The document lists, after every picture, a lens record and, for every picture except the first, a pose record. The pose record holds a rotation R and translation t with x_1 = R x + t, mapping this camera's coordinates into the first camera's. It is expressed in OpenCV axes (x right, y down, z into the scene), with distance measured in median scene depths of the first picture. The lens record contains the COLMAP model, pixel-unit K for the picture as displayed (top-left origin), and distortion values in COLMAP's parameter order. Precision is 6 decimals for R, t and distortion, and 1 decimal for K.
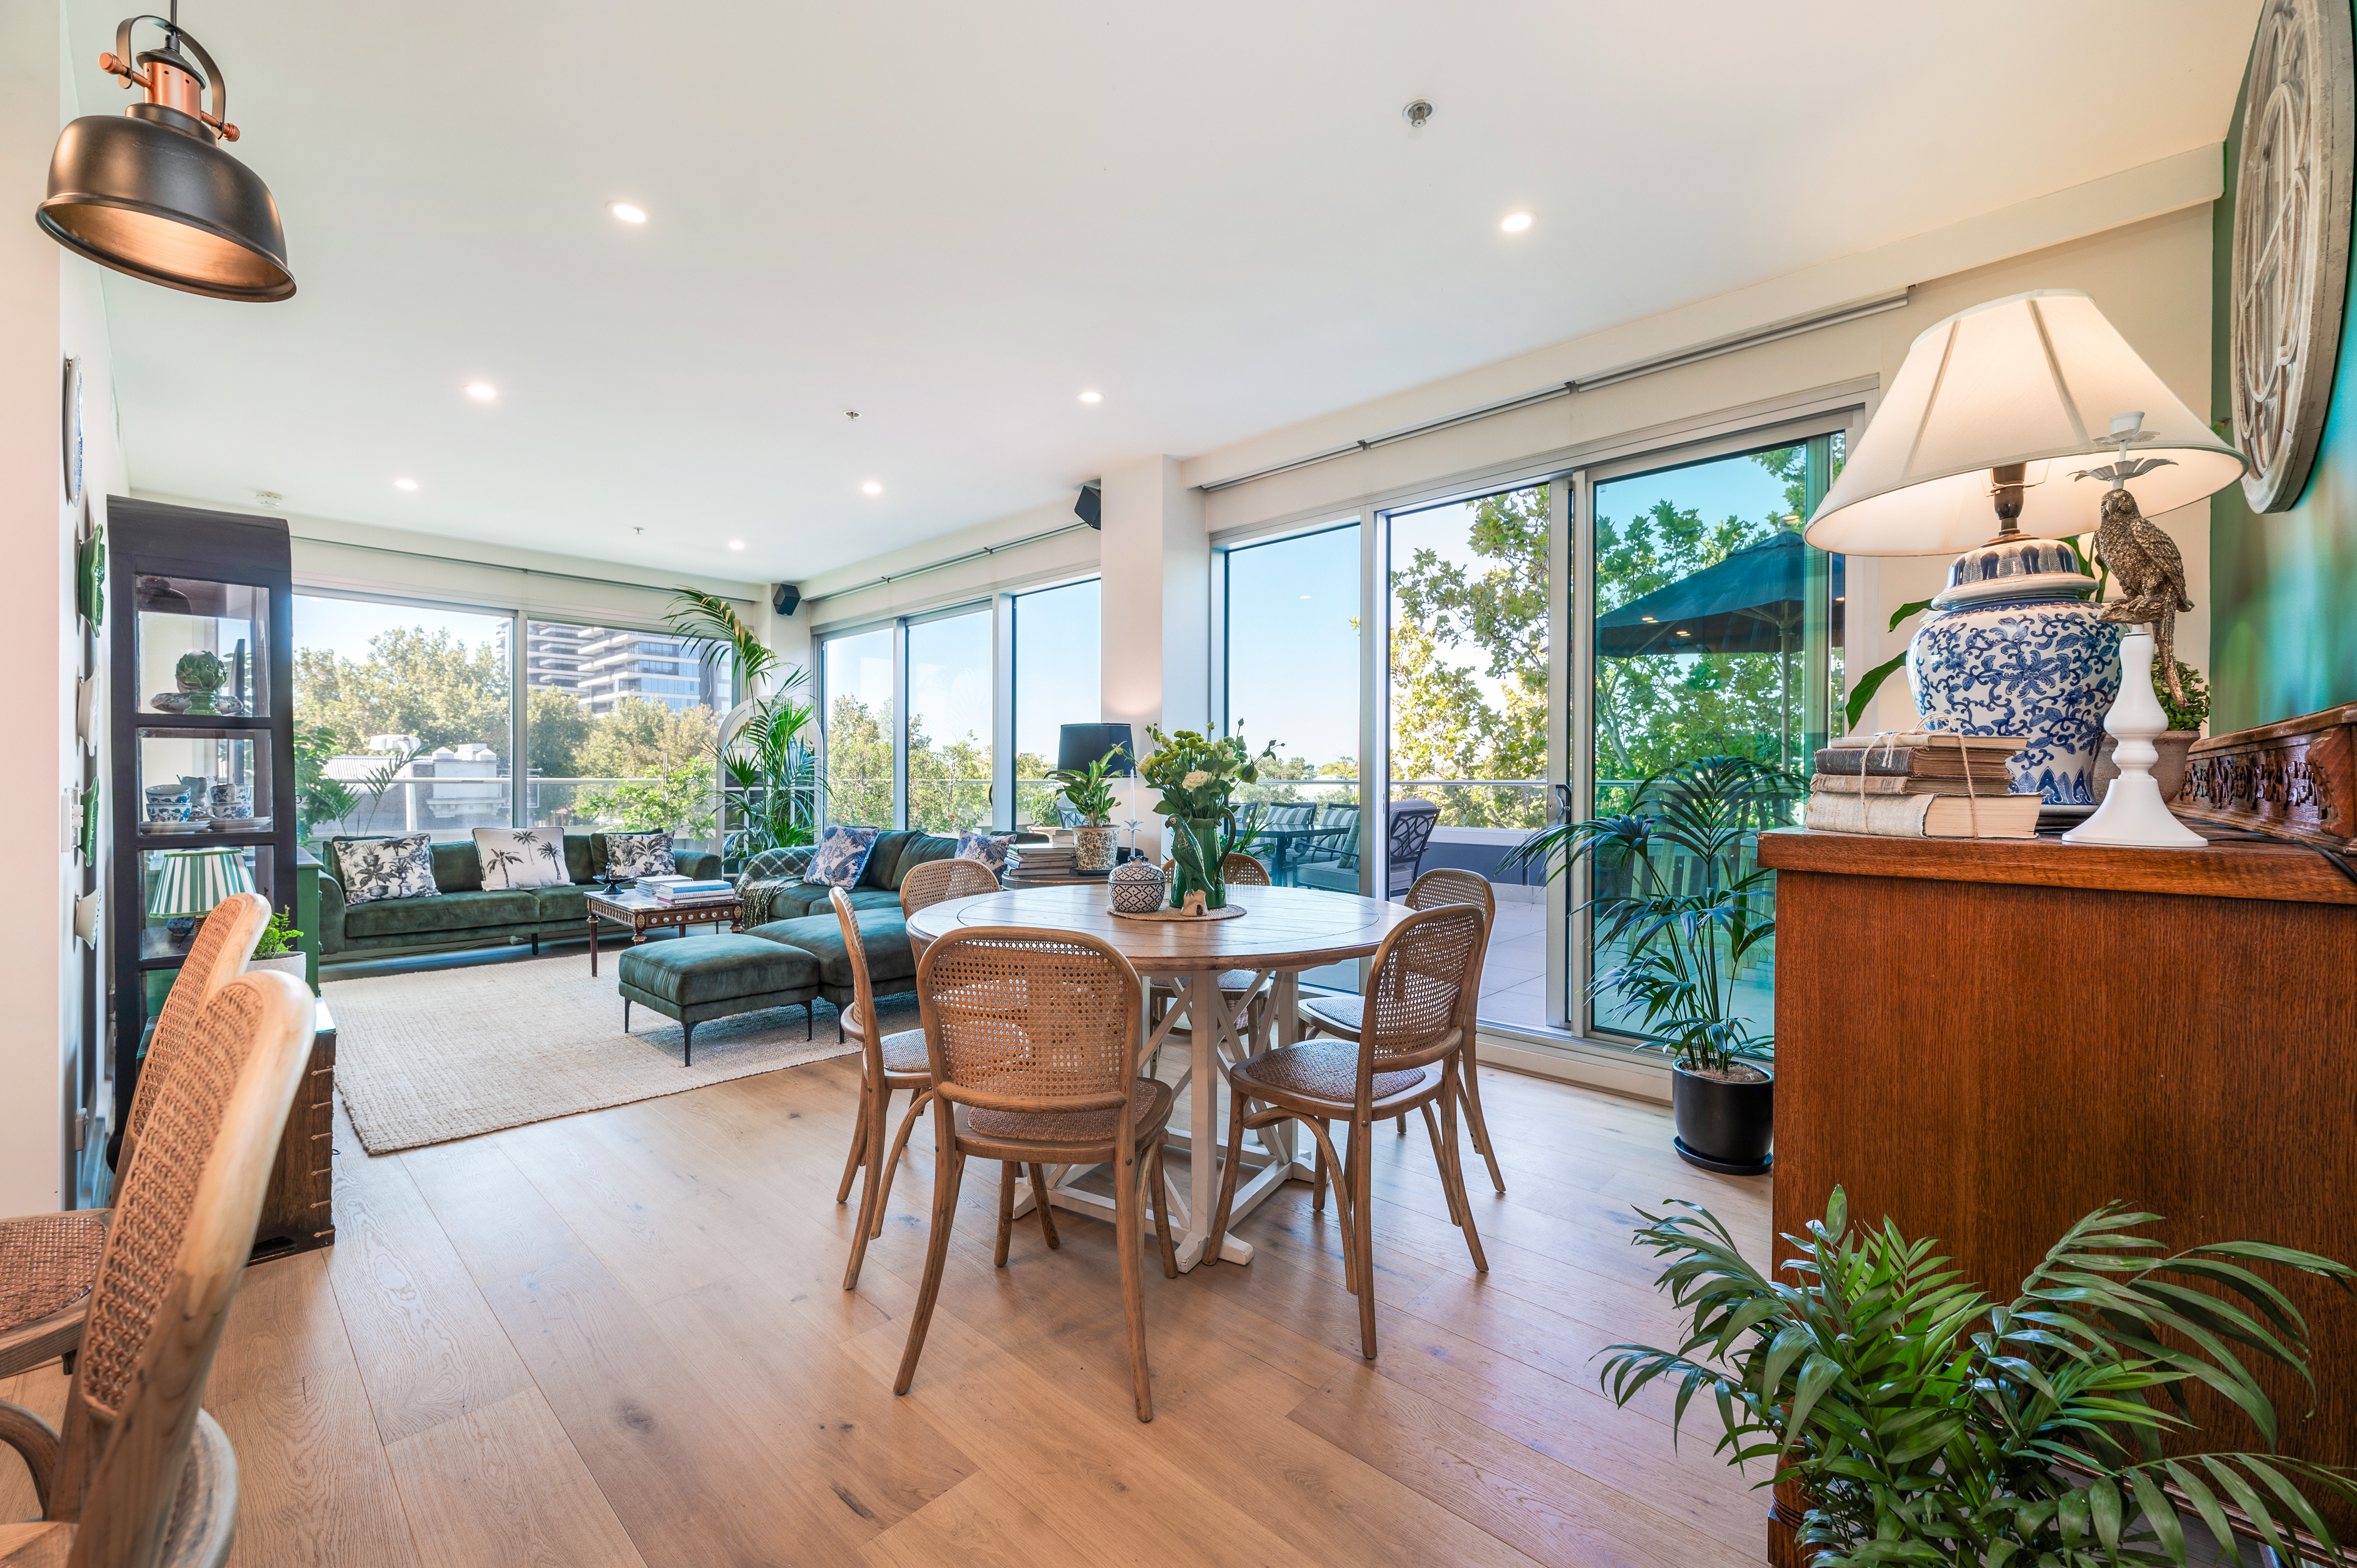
lens RADIAL K [[939.2, 0, 1157.8], [0, 939.2, 780.9], [0, 0, 1]] dist [0.000075, 0.000211]
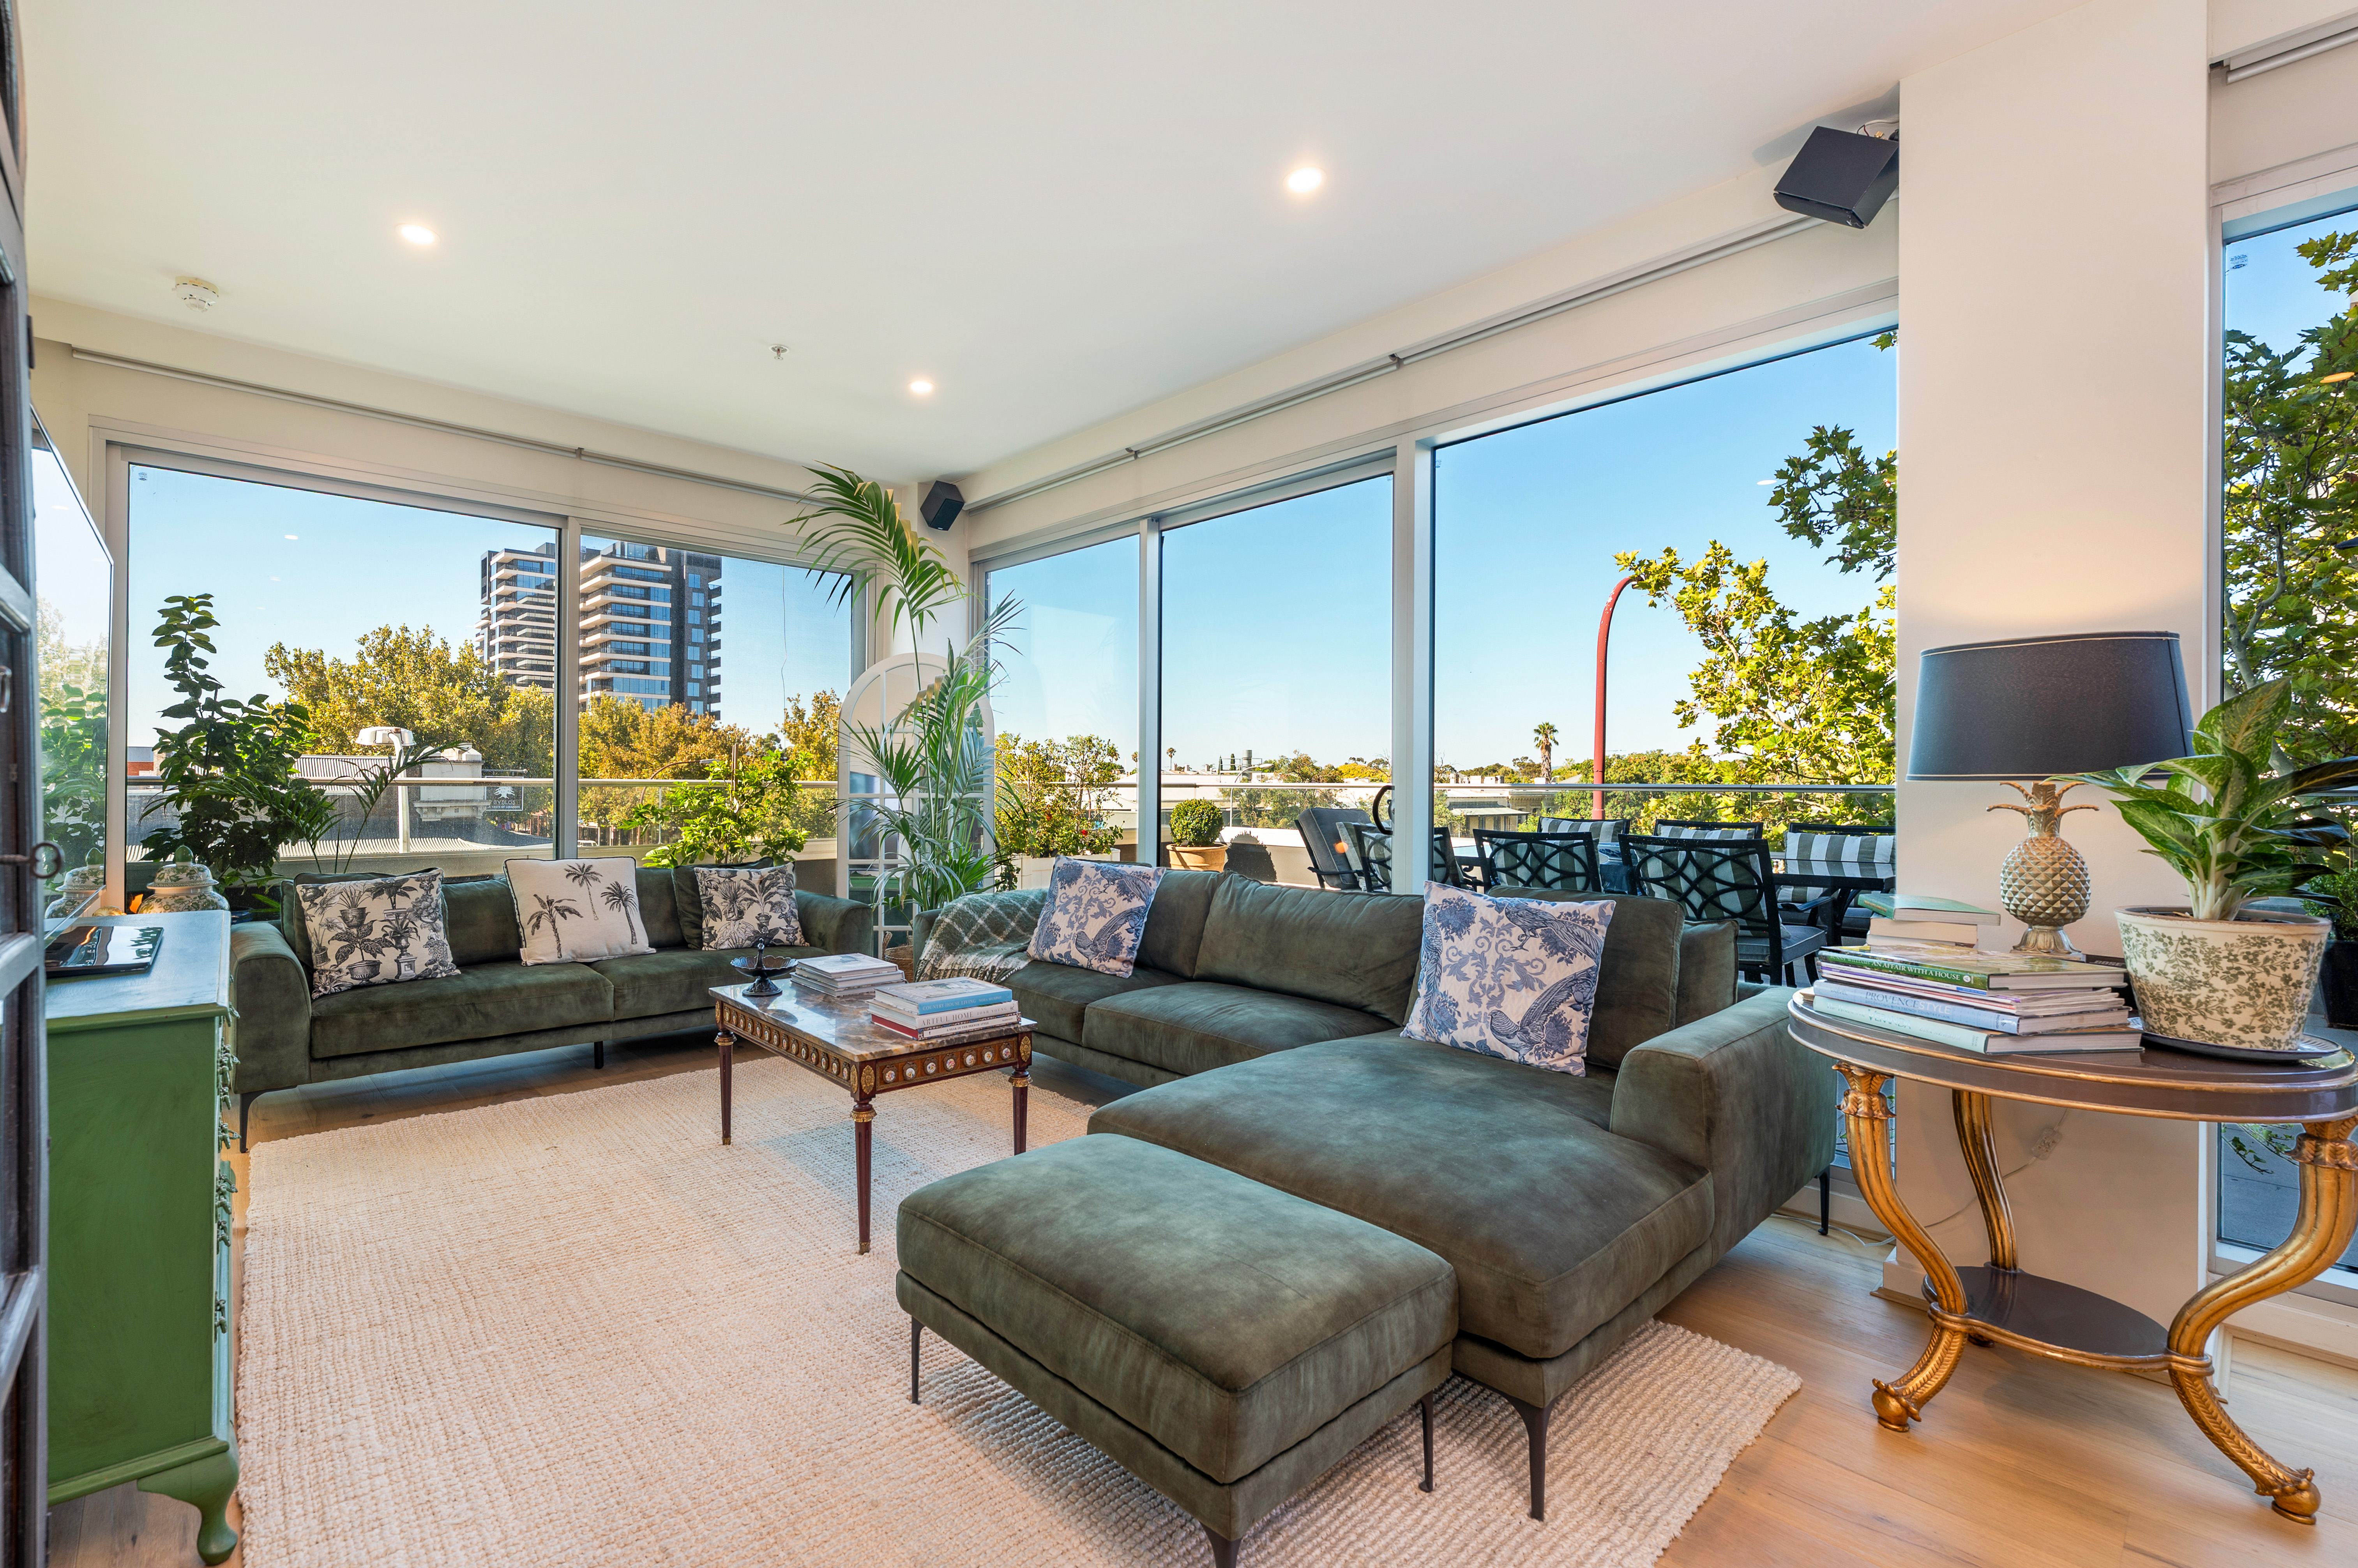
lens RADIAL K [[991.0, 0, 1013.7], [0, 991.0, 779.0], [0, 0, 1]] dist [0.000747, -0.000201]
pose [[0.991947, 0.002047, -0.126640, -0.279833], [-0.002583, 0.999988, -0.004069, -0.000168], [0.126631, 0.004363, 0.991940, 0.350056]]
